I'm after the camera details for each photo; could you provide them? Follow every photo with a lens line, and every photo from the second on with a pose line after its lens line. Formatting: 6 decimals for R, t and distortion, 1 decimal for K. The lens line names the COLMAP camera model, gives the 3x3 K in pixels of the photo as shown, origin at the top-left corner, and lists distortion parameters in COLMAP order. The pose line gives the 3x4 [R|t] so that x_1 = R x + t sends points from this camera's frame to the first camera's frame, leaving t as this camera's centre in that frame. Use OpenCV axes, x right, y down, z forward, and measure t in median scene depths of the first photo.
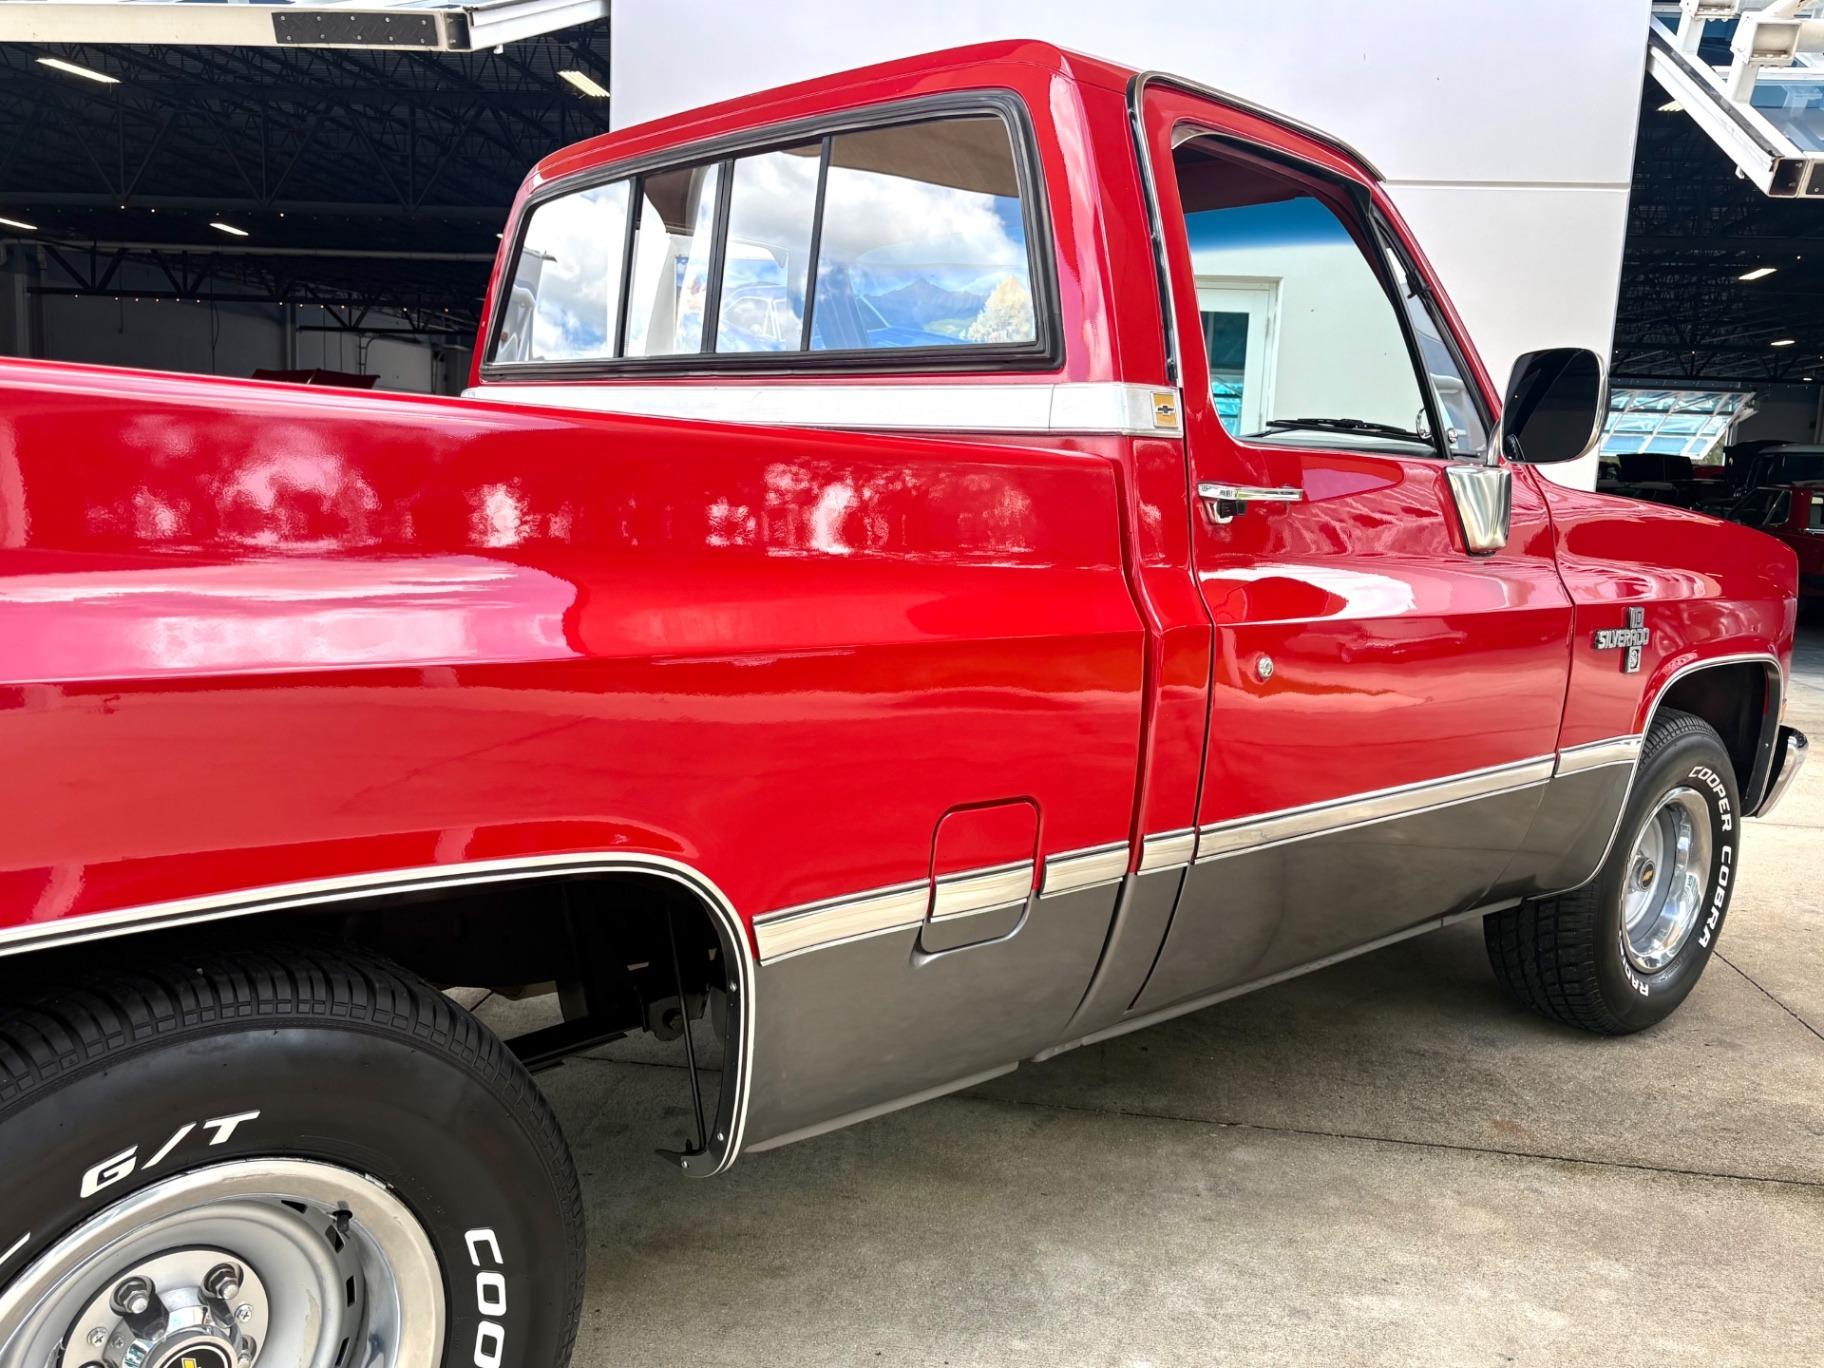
lens RADIAL K [[1444.1, 0, 970.3], [0, 1444.1, 684.4], [0, 0, 1]] dist [0.046597, -0.053517]
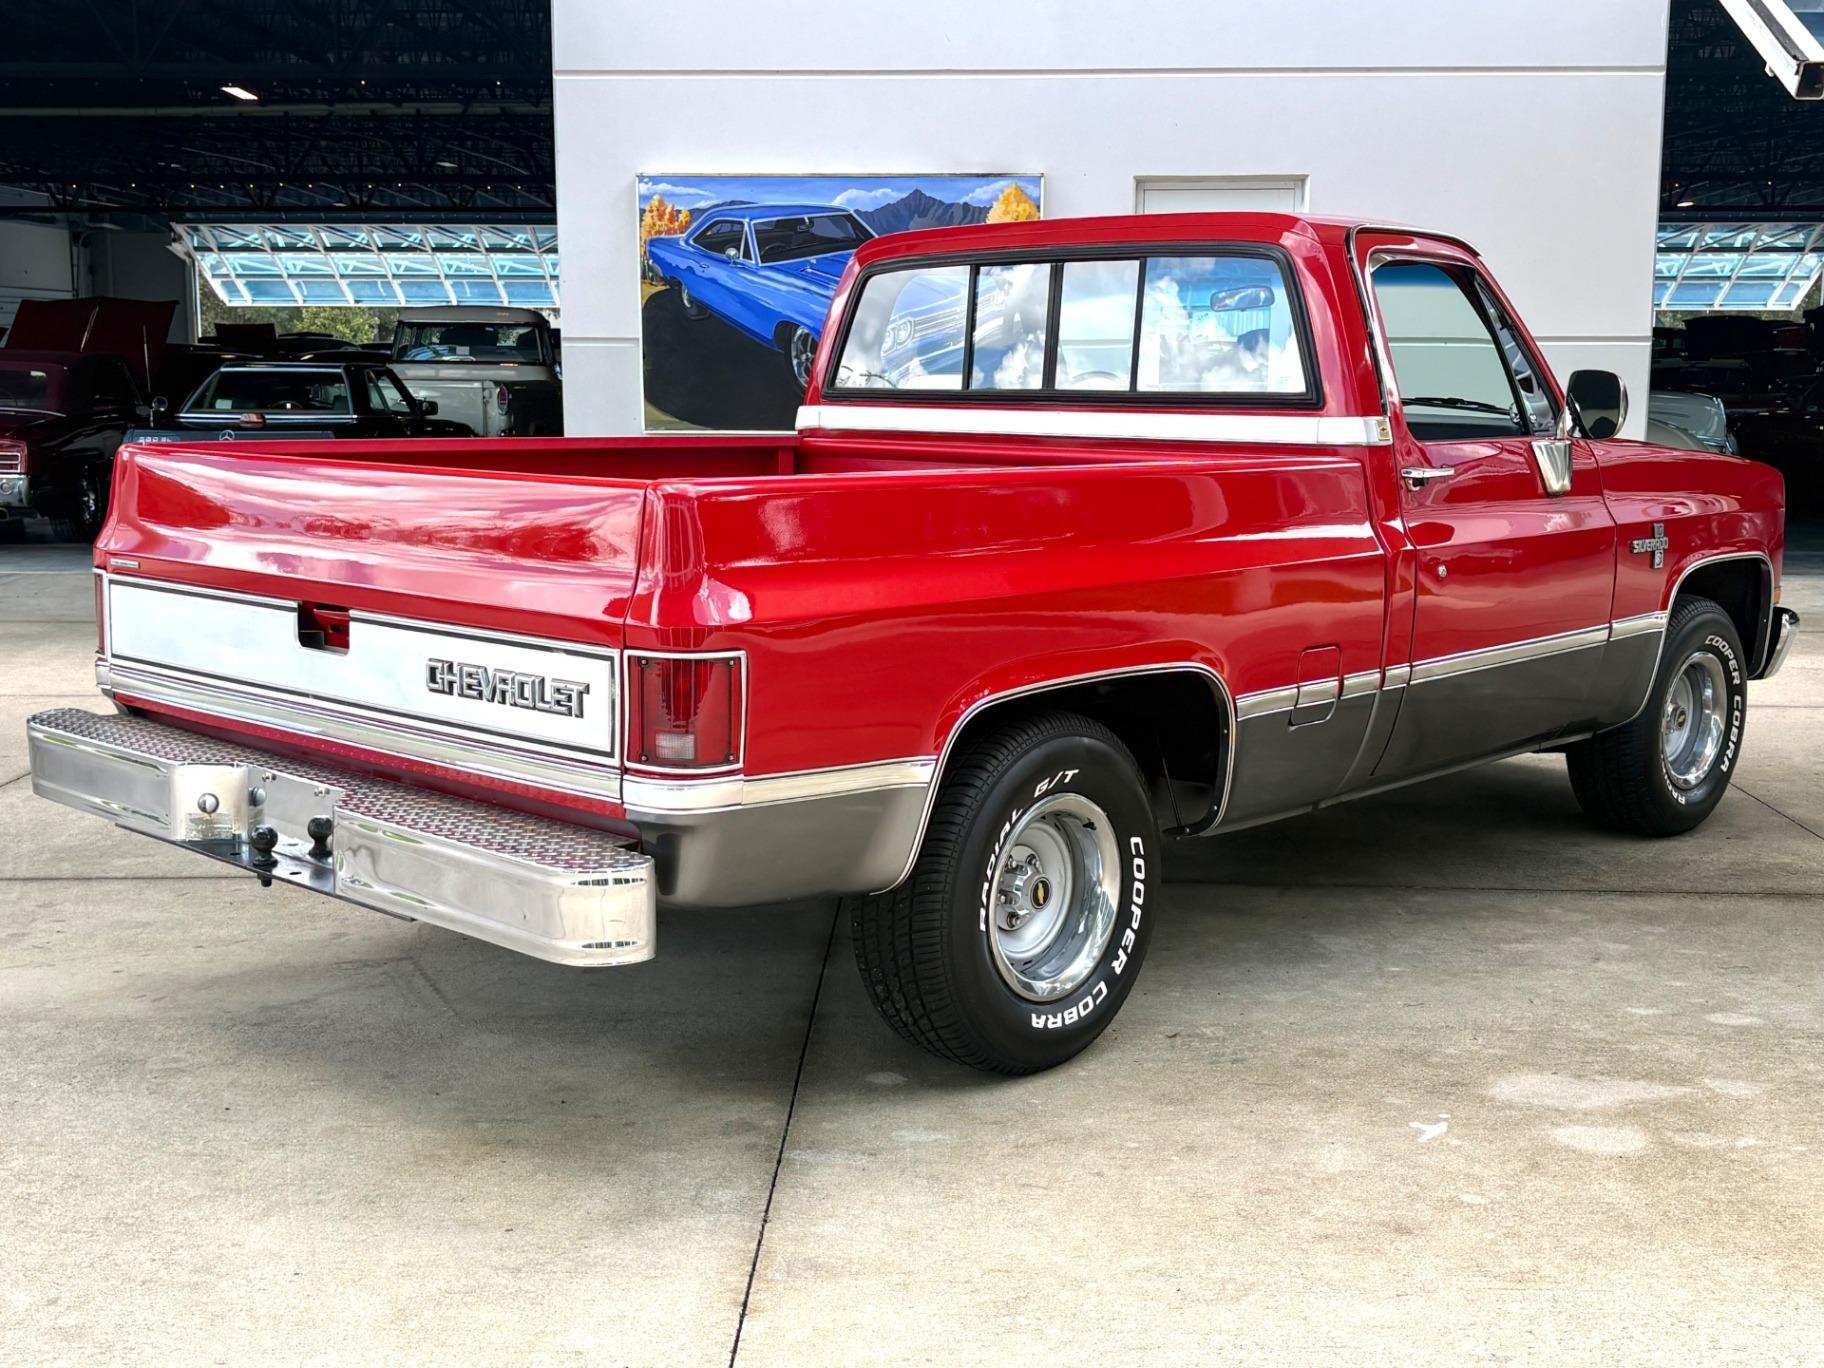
lens RADIAL K [[2968.0, 0, 705.6], [0, 2968.0, 749.7], [0, 0, 1]] dist [0.175806, -0.952840]
pose [[0.995492, -0.056590, 0.076120, -0.671557], [0.055686, 0.998351, 0.013955, 0.071801], [-0.076784, -0.009653, 0.997001, -1.755677]]
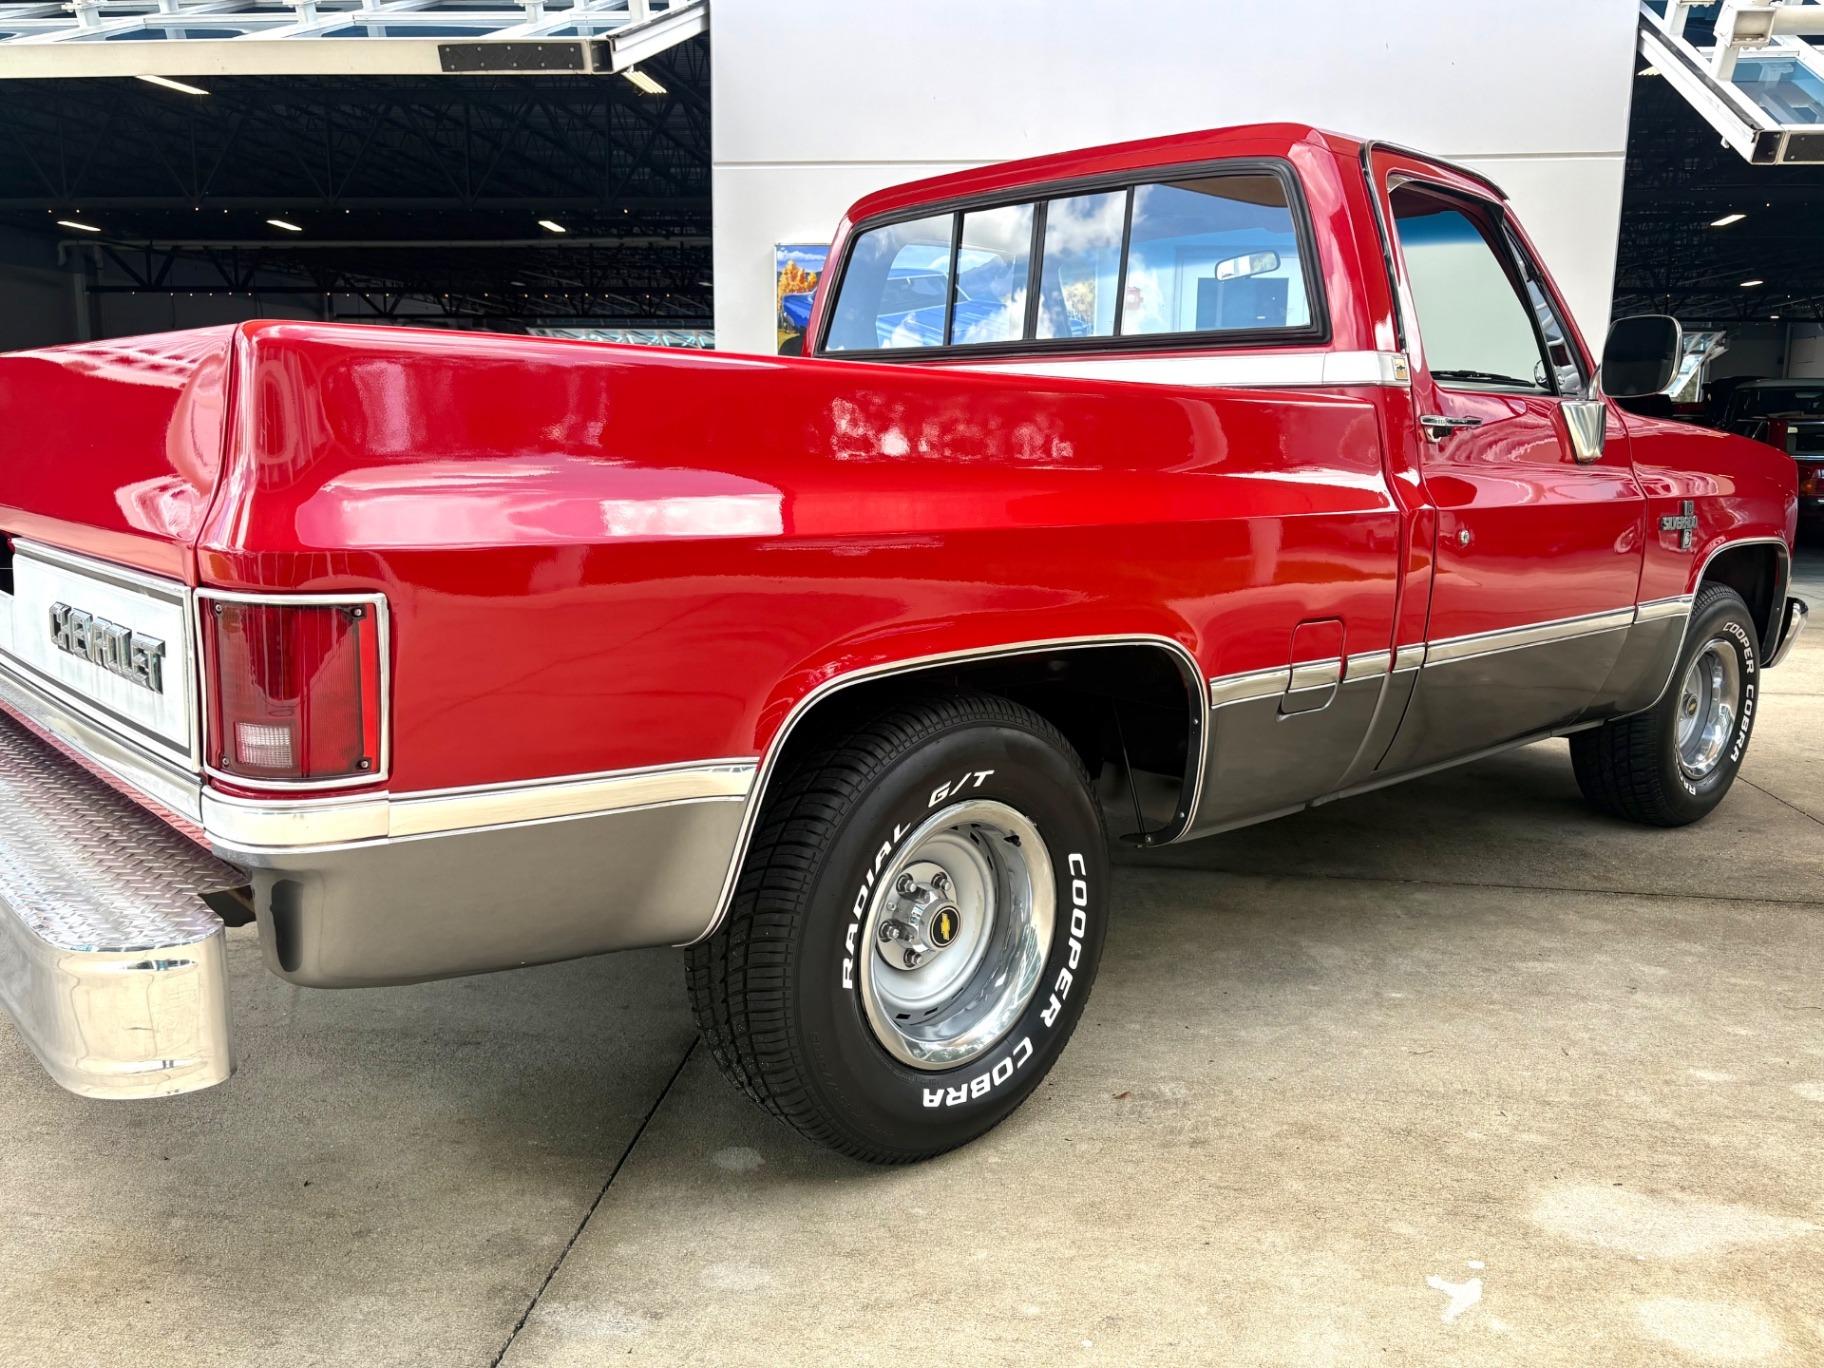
lens RADIAL K [[1551.6, 0, 864.0], [0, 1551.6, 700.9], [0, 0, 1]] dist [0.019260, -0.021552]
pose [[0.999469, -0.032399, -0.003380, -0.293075], [0.032464, 0.999243, 0.021442, 0.072183], [0.002682, -0.021540, 0.999764, -0.435047]]
